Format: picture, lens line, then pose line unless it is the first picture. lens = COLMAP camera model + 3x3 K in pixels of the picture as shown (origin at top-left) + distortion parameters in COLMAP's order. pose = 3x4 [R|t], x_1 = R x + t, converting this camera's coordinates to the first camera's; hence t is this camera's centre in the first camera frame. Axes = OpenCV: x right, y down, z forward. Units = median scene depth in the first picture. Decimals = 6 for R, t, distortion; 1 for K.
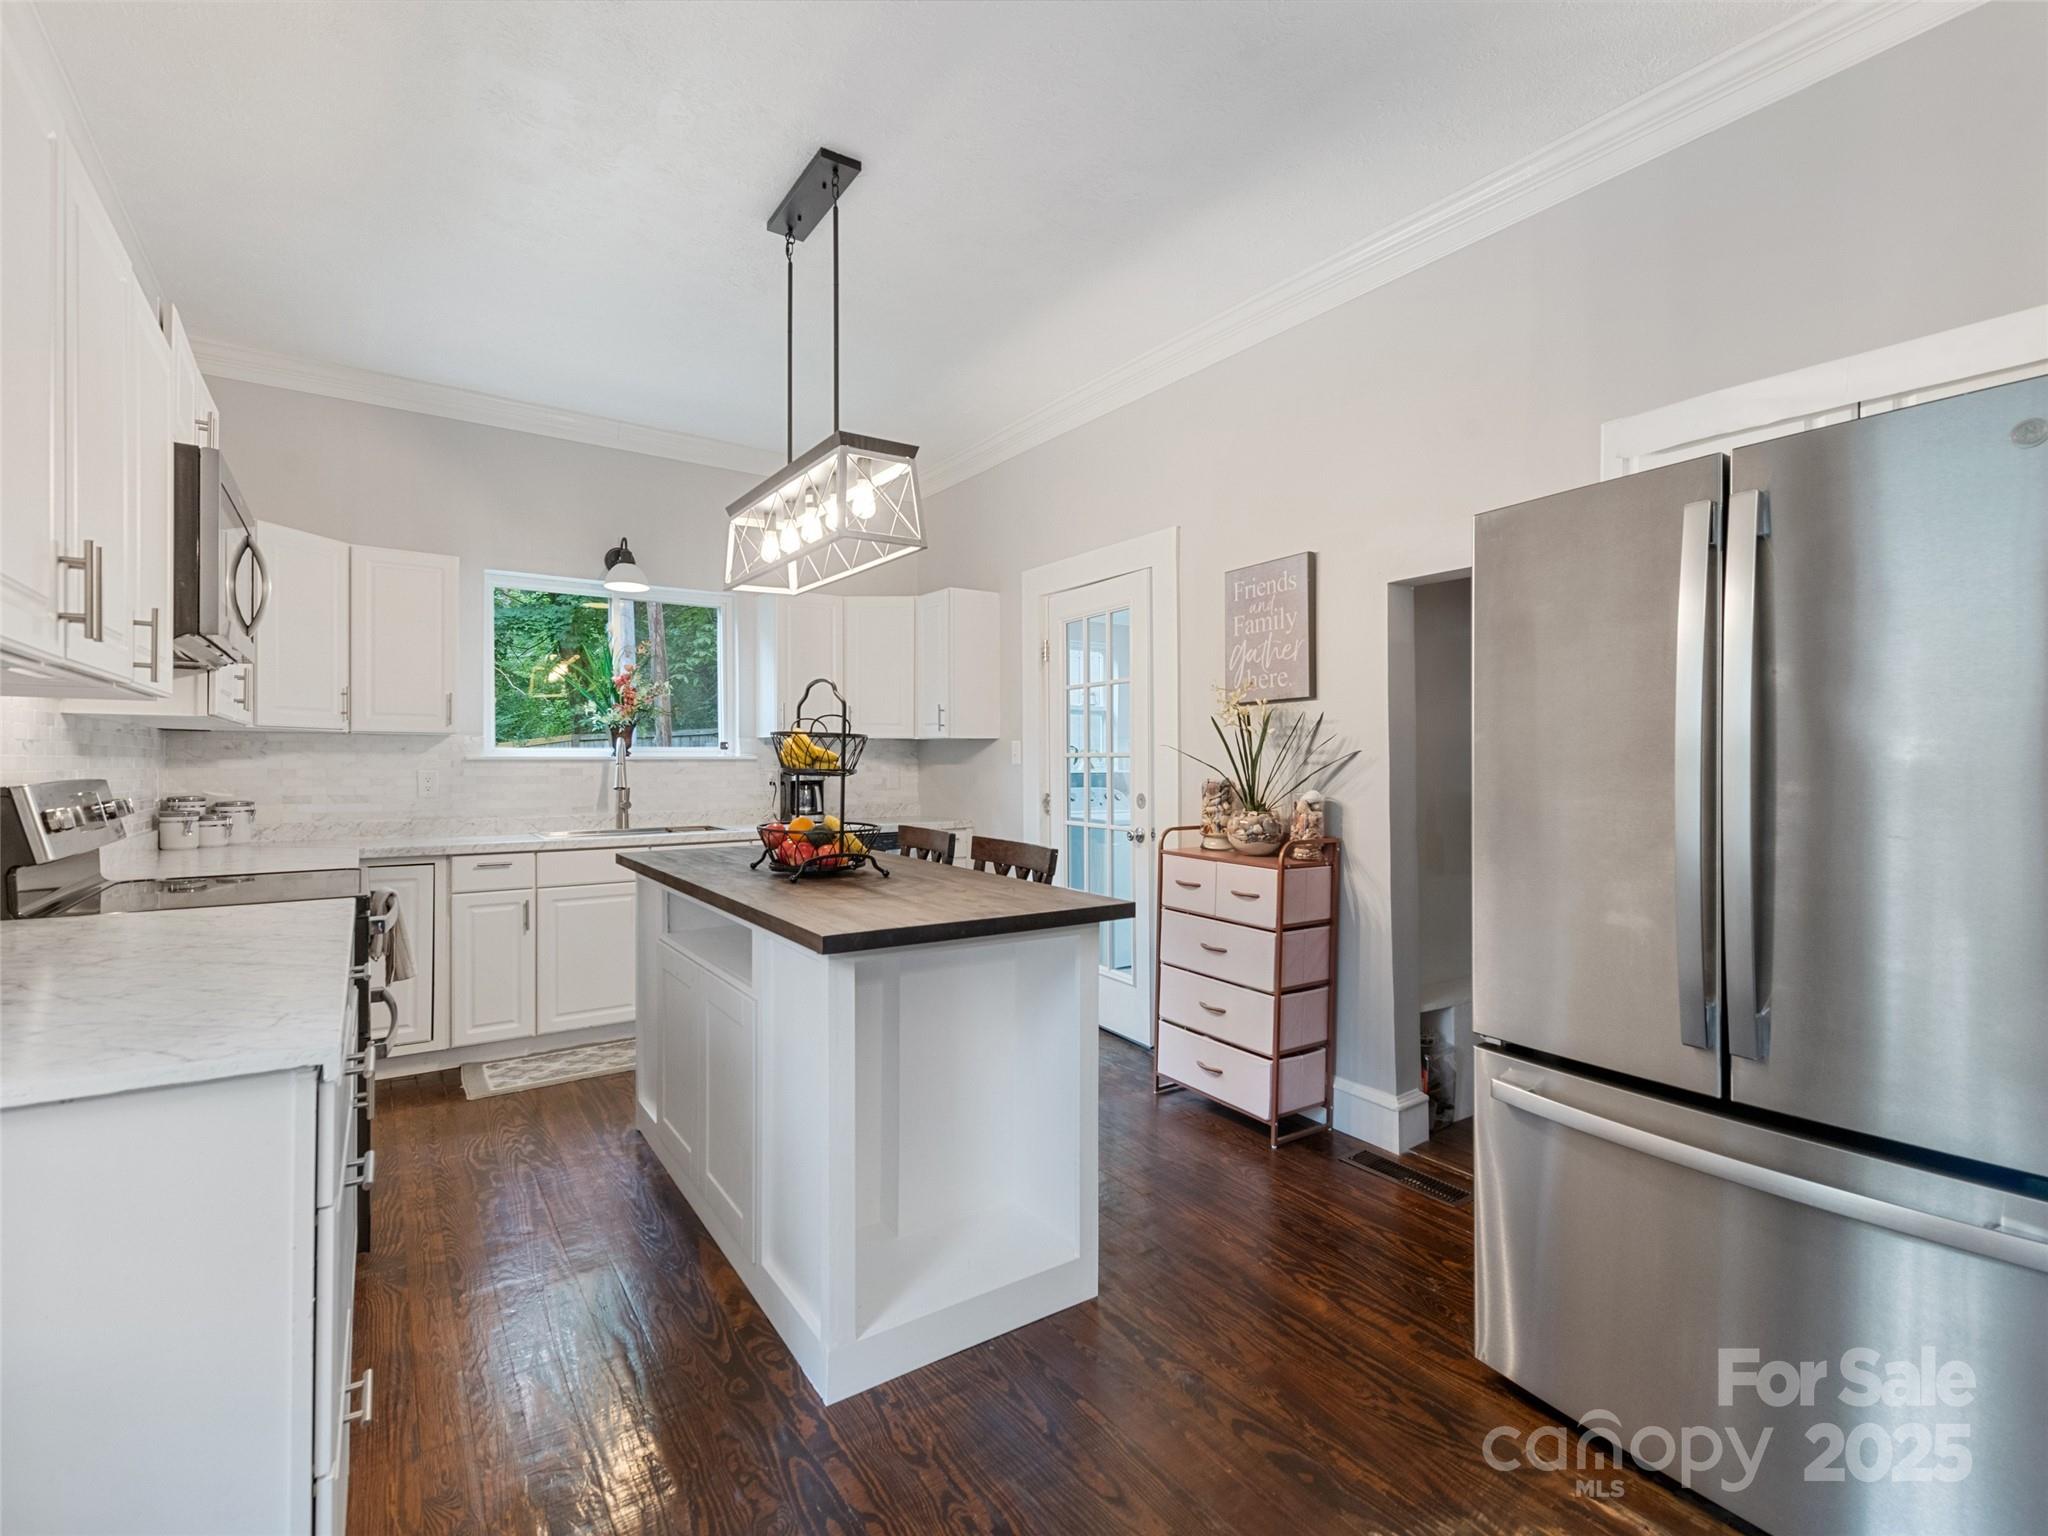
lens RADIAL K [[954.2, 0, 1027.8], [0, 954.2, 760.6], [0, 0, 1]] dist [0.012638, -0.000088]
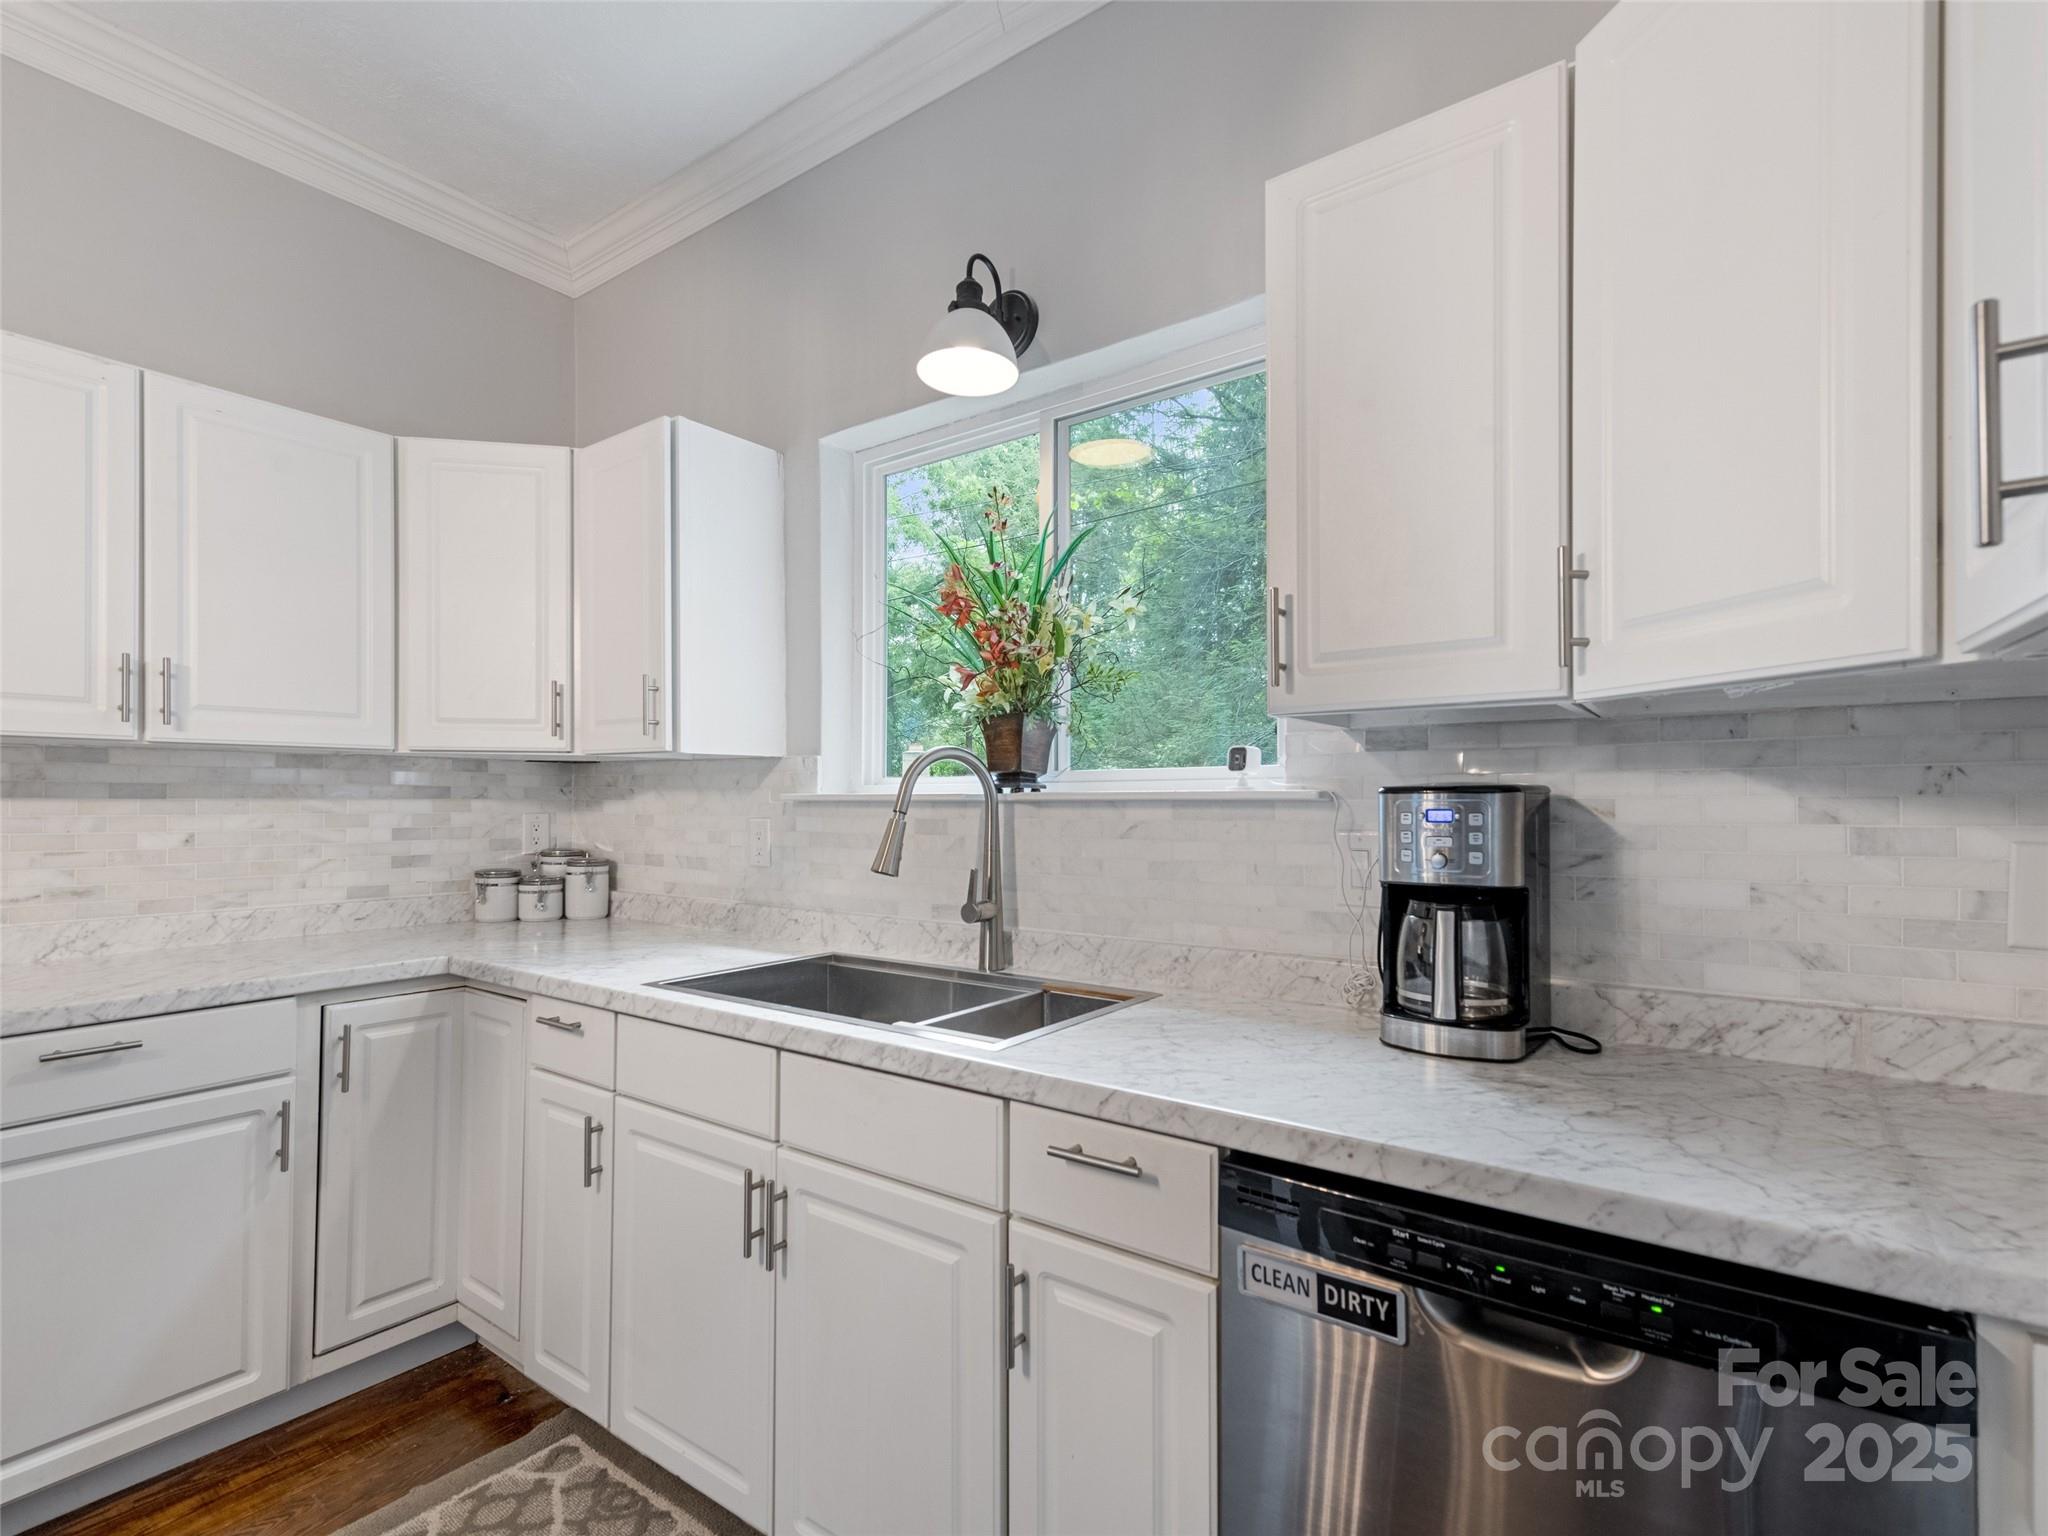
lens RADIAL K [[954.2, 0, 1066.2], [0, 954.2, 797.6], [0, 0, 1]] dist [0.012638, -0.000088]
pose [[0.335469, -0.006237, -0.942031, -0.026780], [-0.003351, 0.999964, -0.007814, 0.000678], [0.942045, 0.005778, 0.335436, 0.978277]]
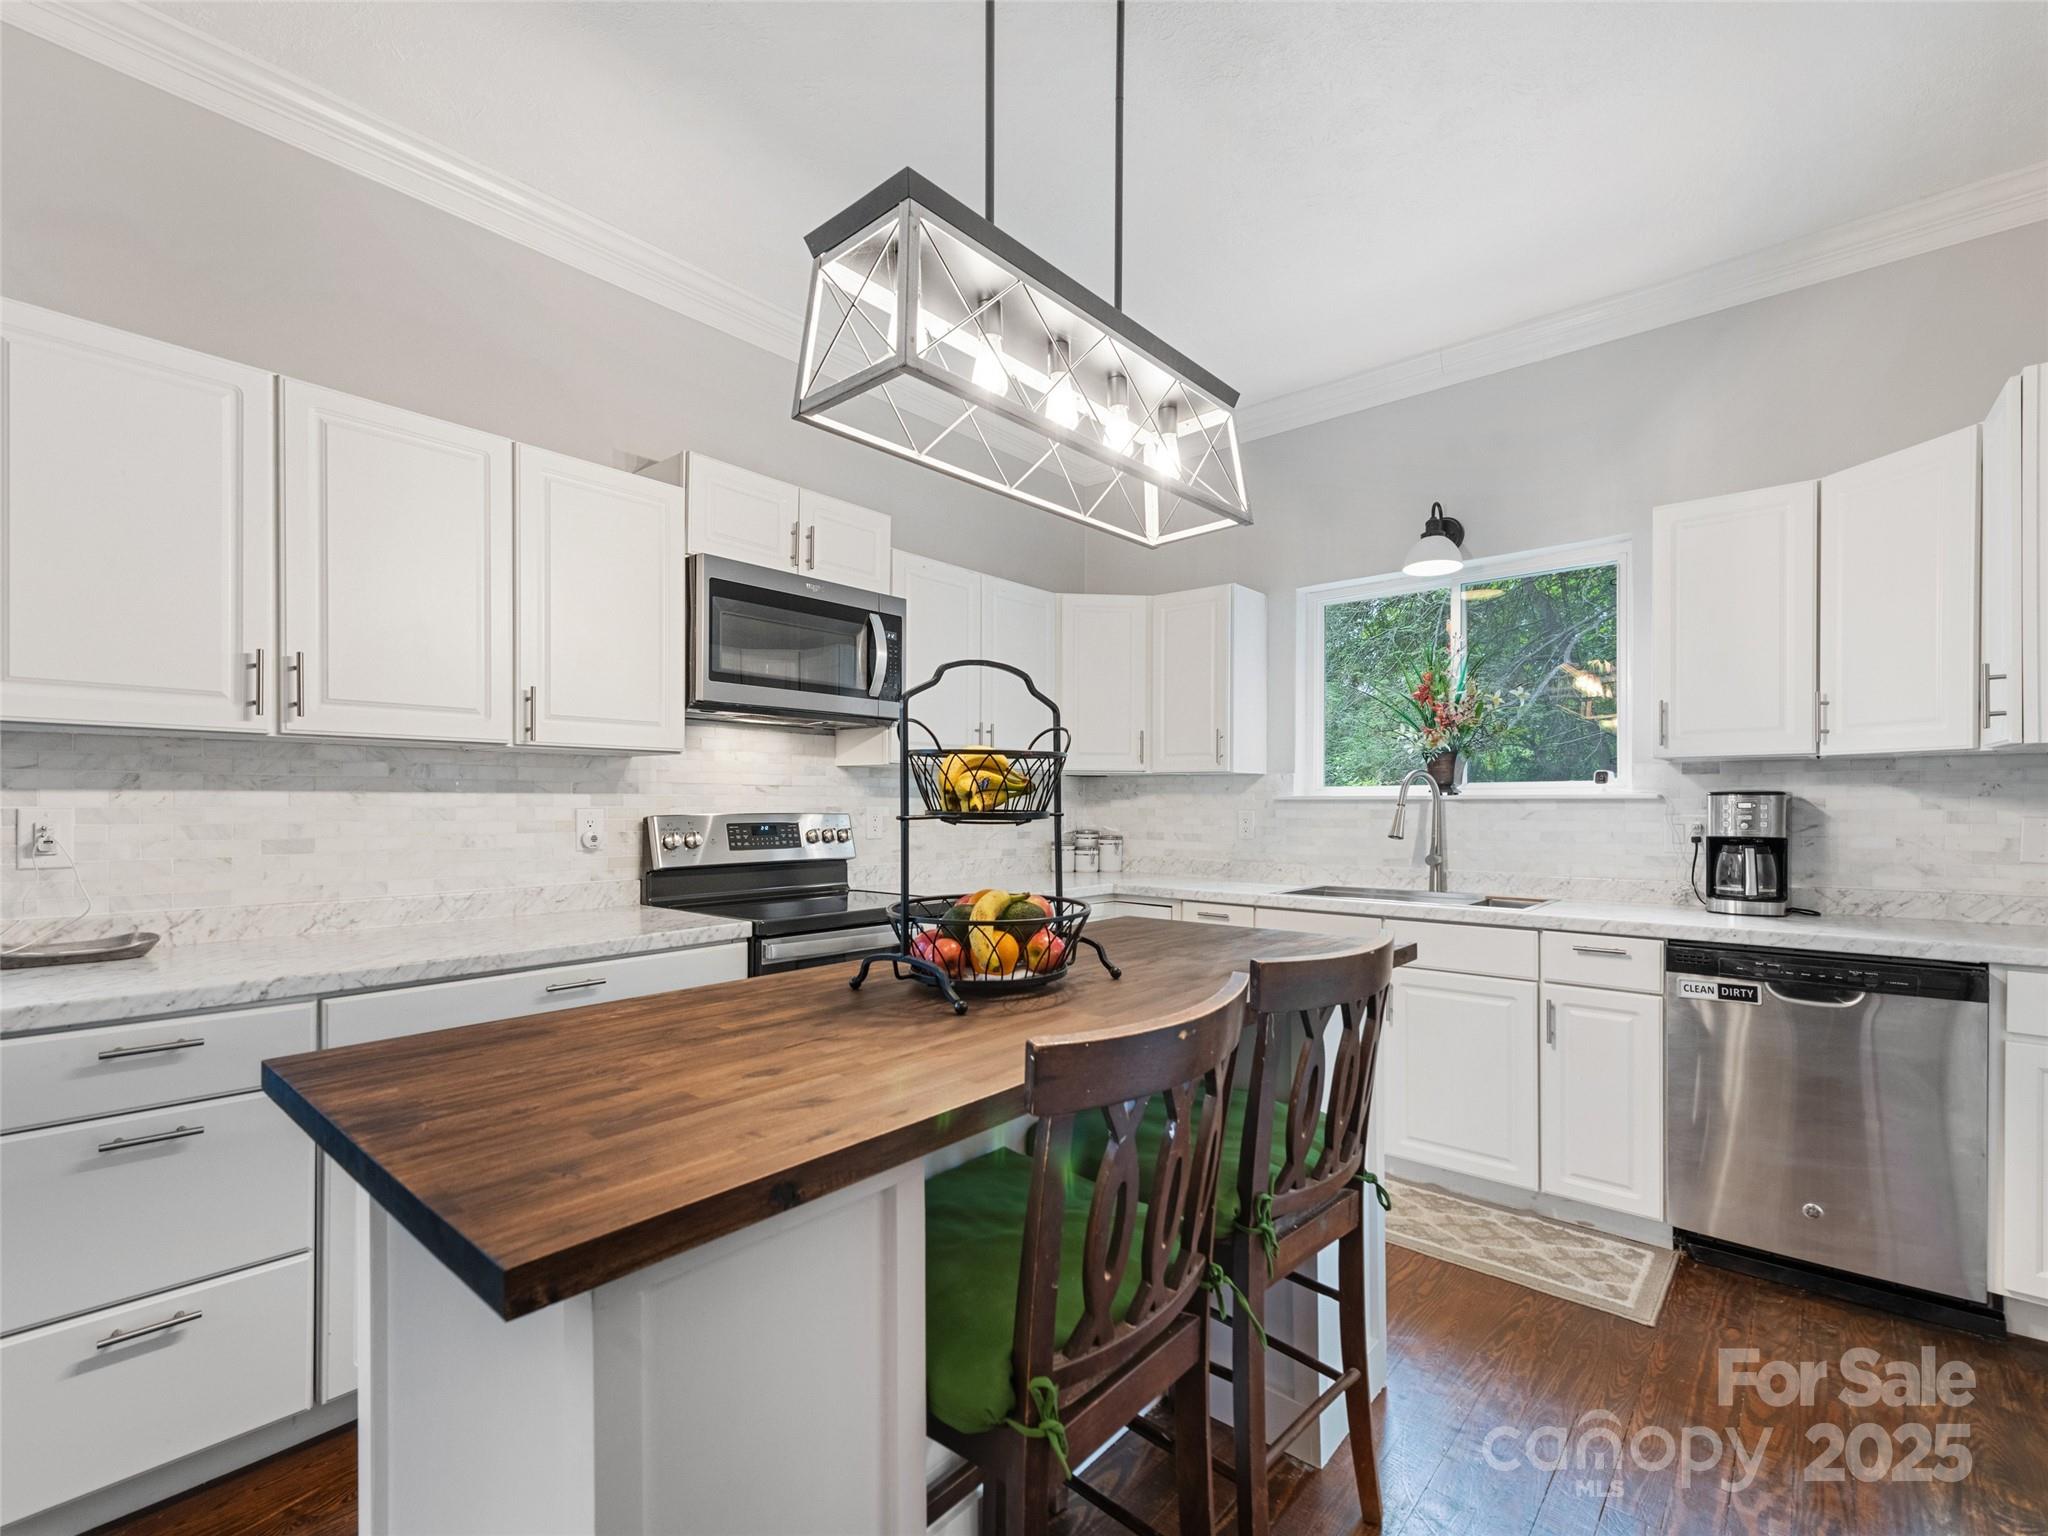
lens RADIAL K [[922.3, 0, 1035.6], [0, 922.3, 805.3], [0, 0, 1]] dist [0.002802, -0.000250]
pose [[0.244612, 0.000144, -0.969621, 0.224976], [-0.004926, 0.999987, -0.001094, 0.006380], [0.969609, 0.005044, 0.244609, 0.564507]]
